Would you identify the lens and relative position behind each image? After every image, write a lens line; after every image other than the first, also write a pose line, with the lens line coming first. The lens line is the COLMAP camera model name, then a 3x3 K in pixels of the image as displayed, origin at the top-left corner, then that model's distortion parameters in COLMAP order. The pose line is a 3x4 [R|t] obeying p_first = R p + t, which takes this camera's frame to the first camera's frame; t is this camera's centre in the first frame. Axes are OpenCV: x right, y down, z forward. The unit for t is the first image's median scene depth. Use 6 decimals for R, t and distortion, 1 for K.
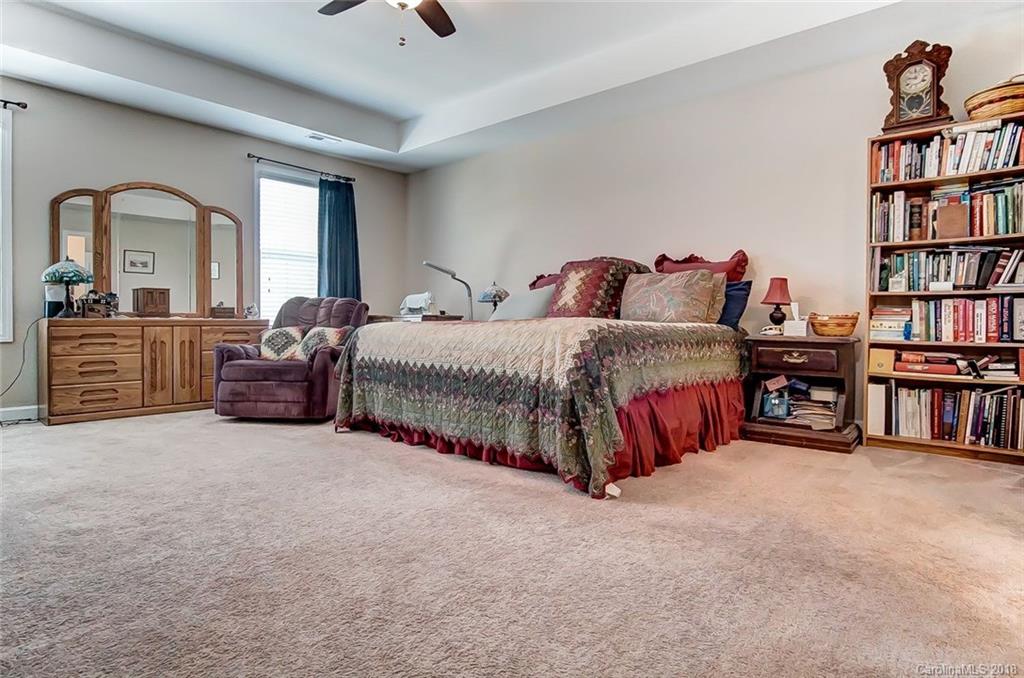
lens RADIAL K [[553.6, 0, 513.3], [0, 553.6, 329.4], [0, 0, 1]] dist [-0.004832, -0.000497]
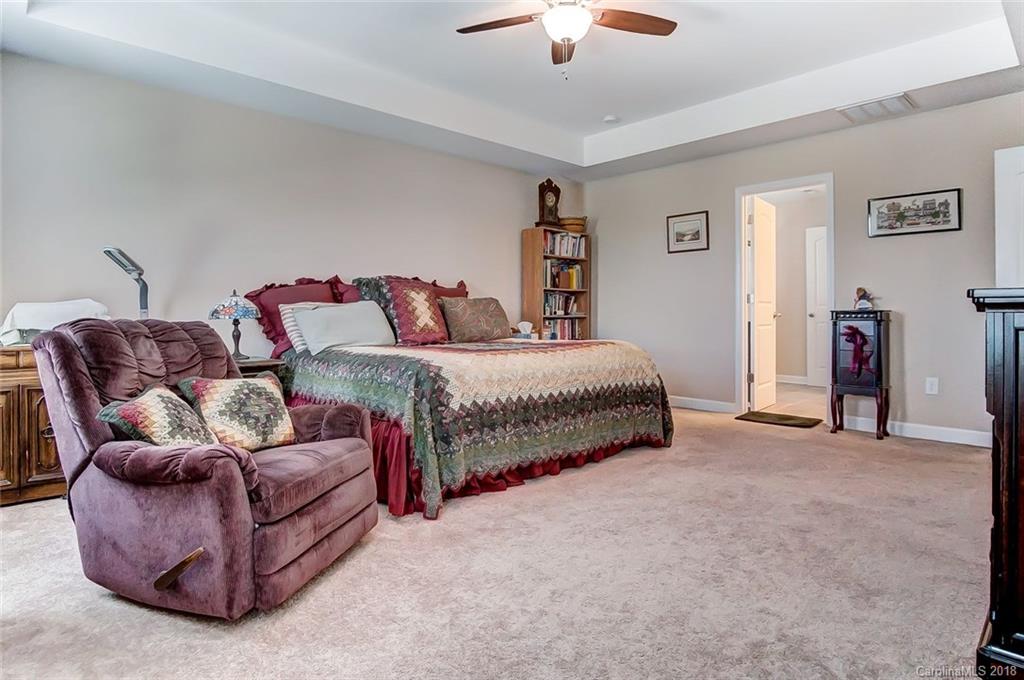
lens RADIAL K [[545.8, 0, 539.8], [0, 545.8, 313.2], [0, 0, 1]] dist [-0.001521, -0.000014]
pose [[0.104507, -0.007483, 0.994496, -1.132091], [0.019204, 0.999800, 0.005505, -0.088978], [-0.994339, 0.018523, 0.104630, 0.886412]]
